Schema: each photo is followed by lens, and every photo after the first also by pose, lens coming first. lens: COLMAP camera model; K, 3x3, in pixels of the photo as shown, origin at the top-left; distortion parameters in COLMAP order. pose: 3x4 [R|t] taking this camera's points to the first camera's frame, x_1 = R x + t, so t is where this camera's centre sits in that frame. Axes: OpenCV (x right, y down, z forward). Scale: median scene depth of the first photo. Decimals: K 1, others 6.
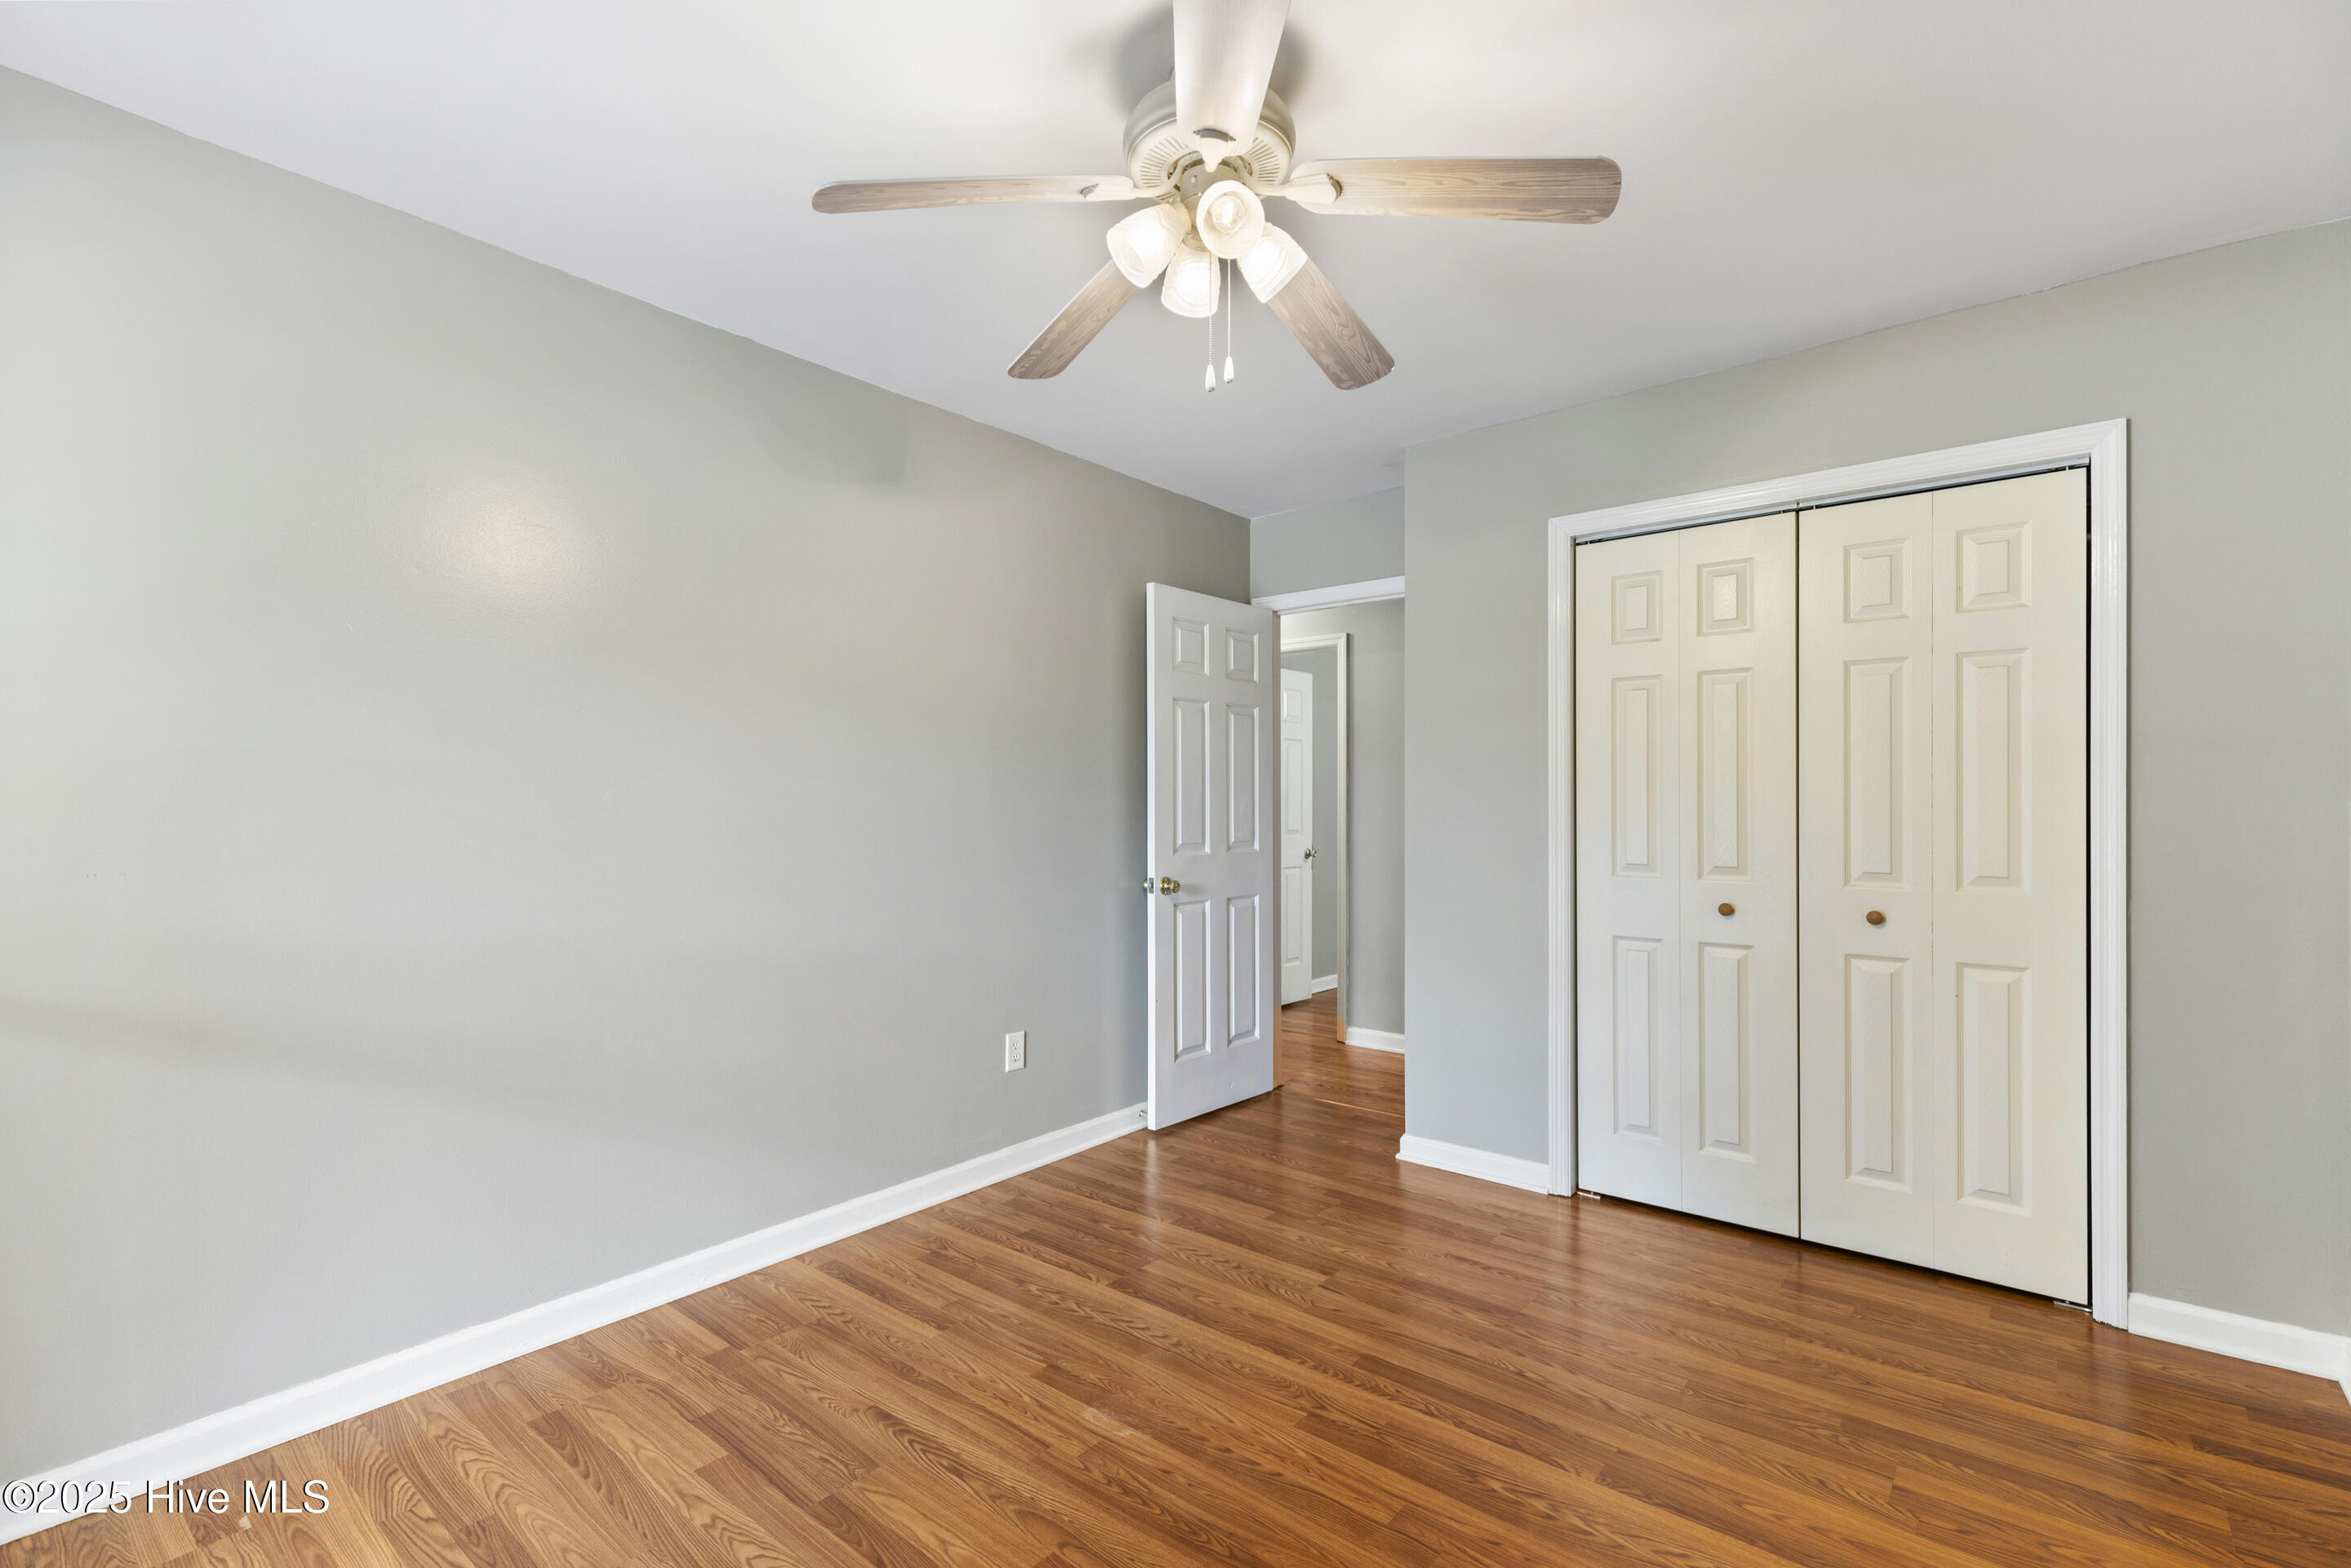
lens RADIAL K [[1073.7, 0, 1158.5], [0, 1073.7, 804.3], [0, 0, 1]] dist [0.002436, -0.000464]
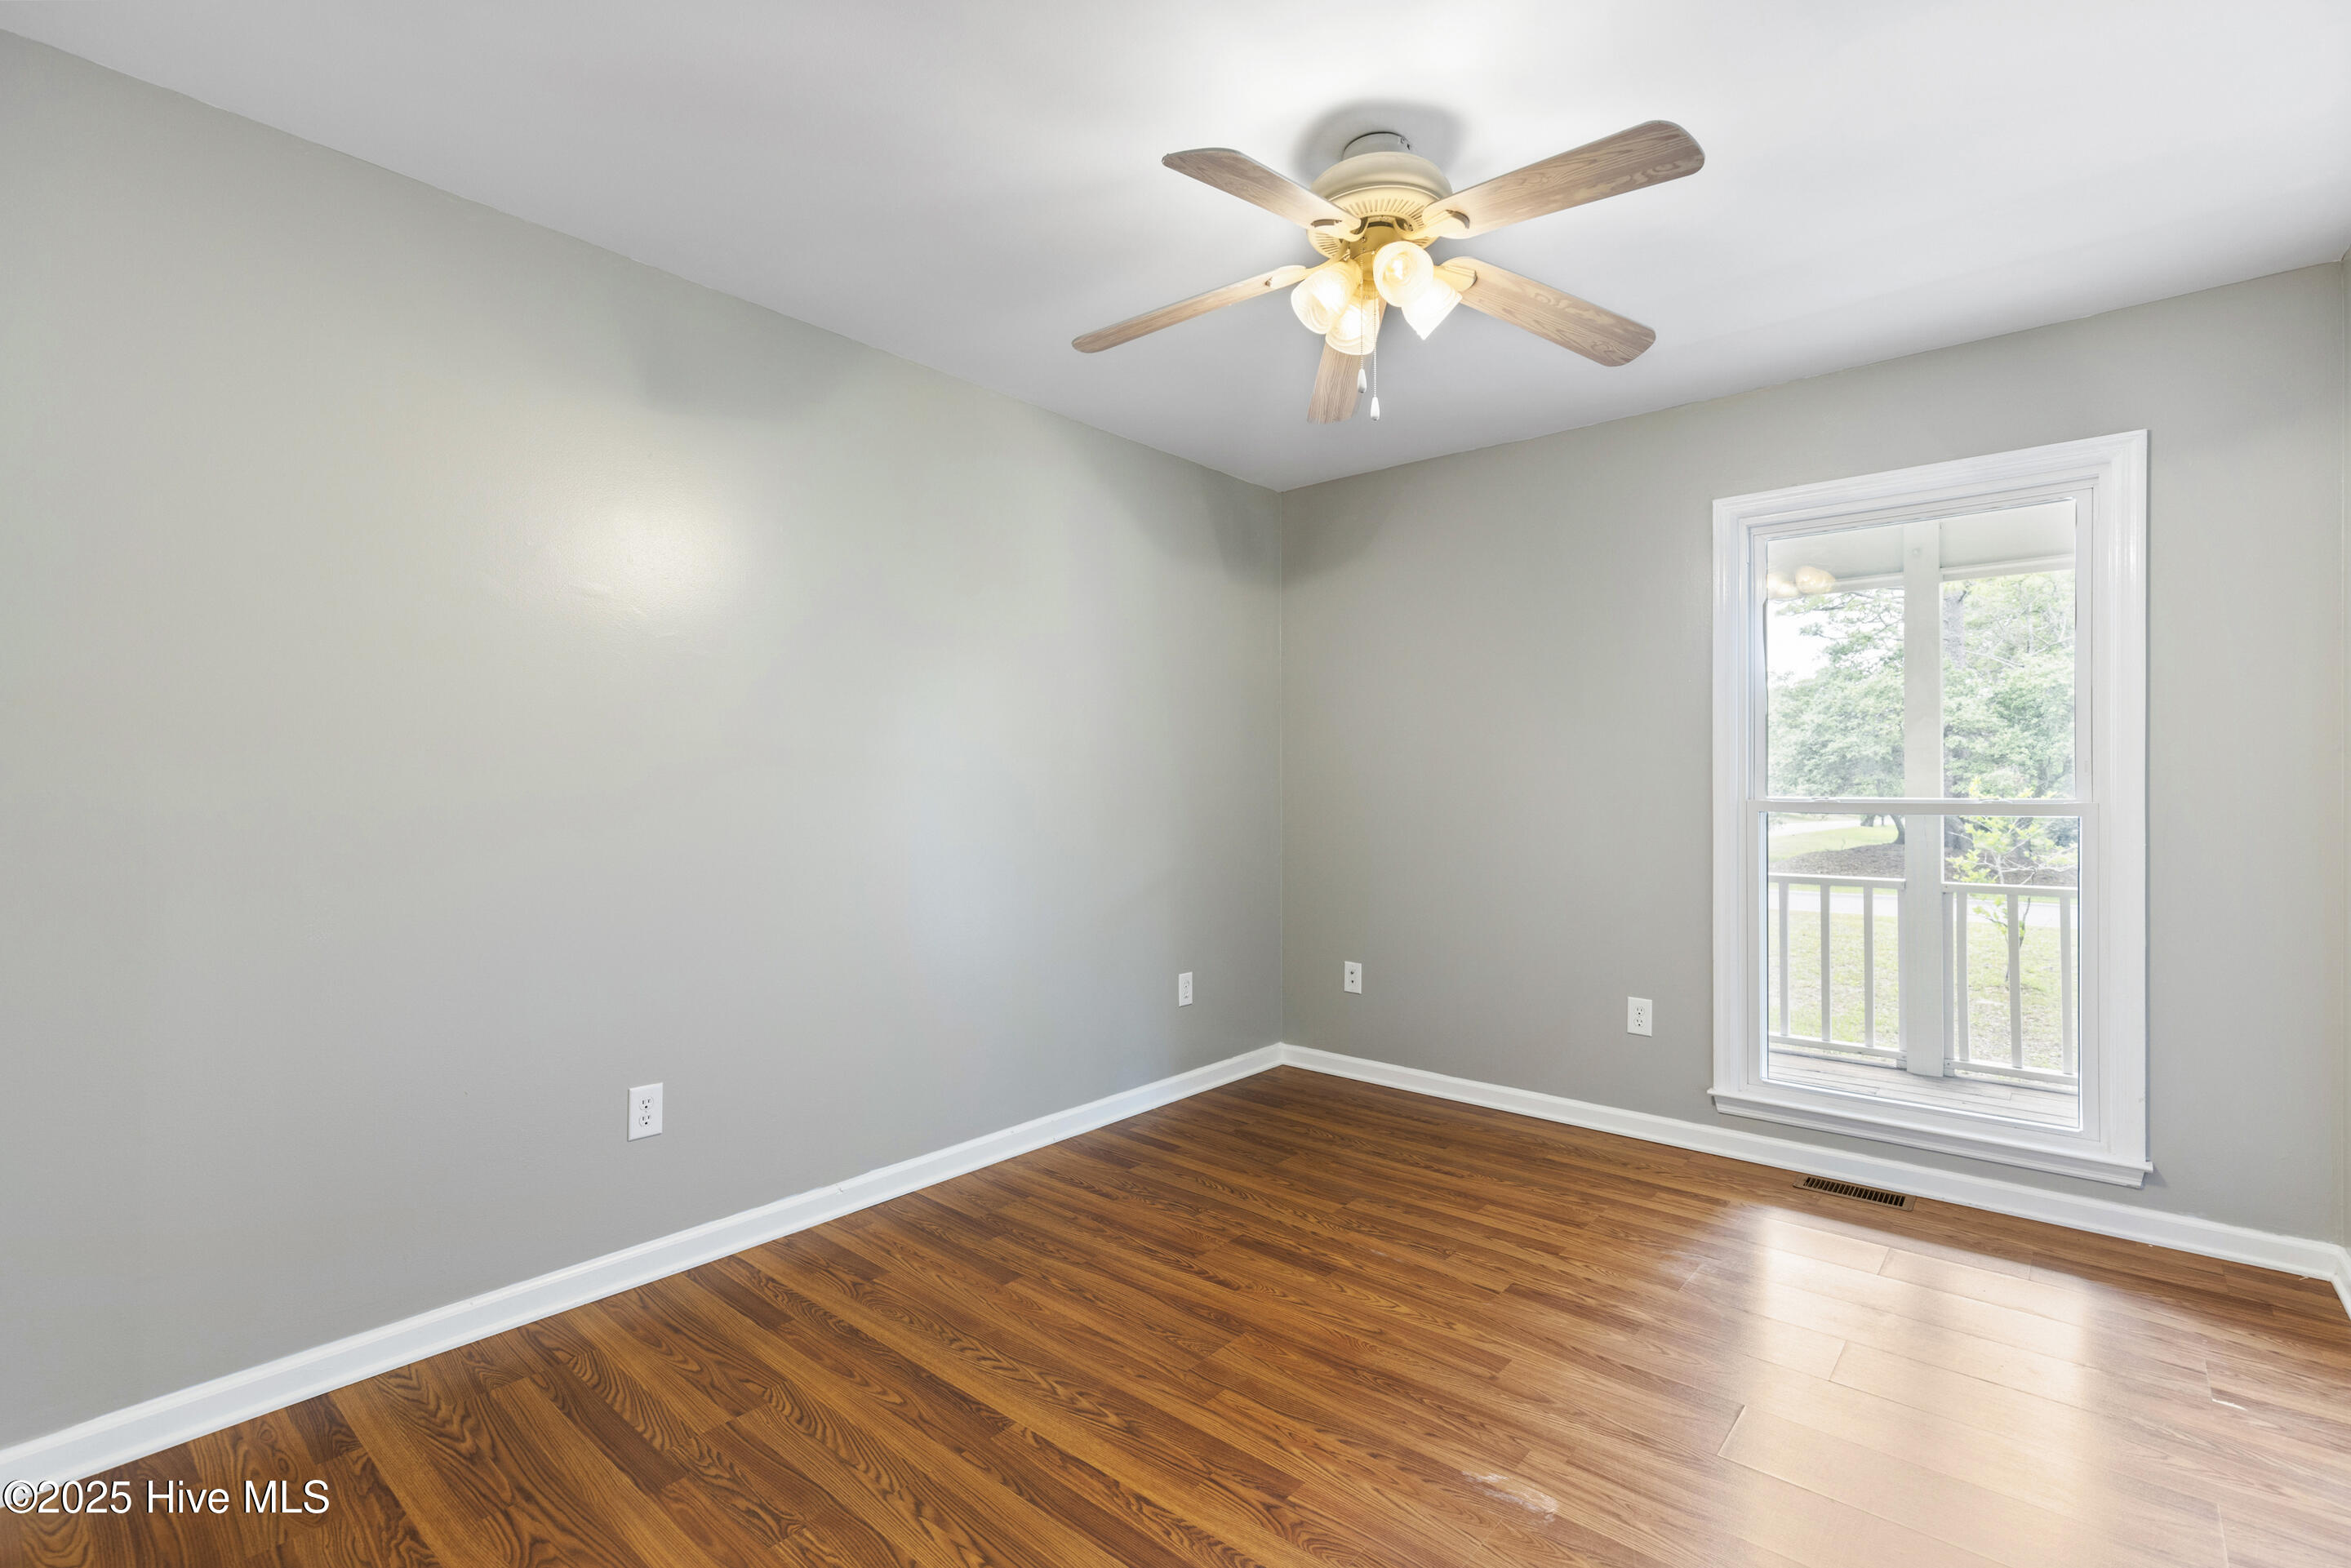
lens RADIAL K [[1073.7, 0, 1158.1], [0, 1073.7, 773.4], [0, 0, 1]] dist [0.002436, -0.000464]
pose [[-0.999856, 0.001022, 0.016938, 0.242776], [0.000969, 0.999995, -0.003136, 0.003016], [-0.016941, -0.003119, -0.999852, 1.991210]]
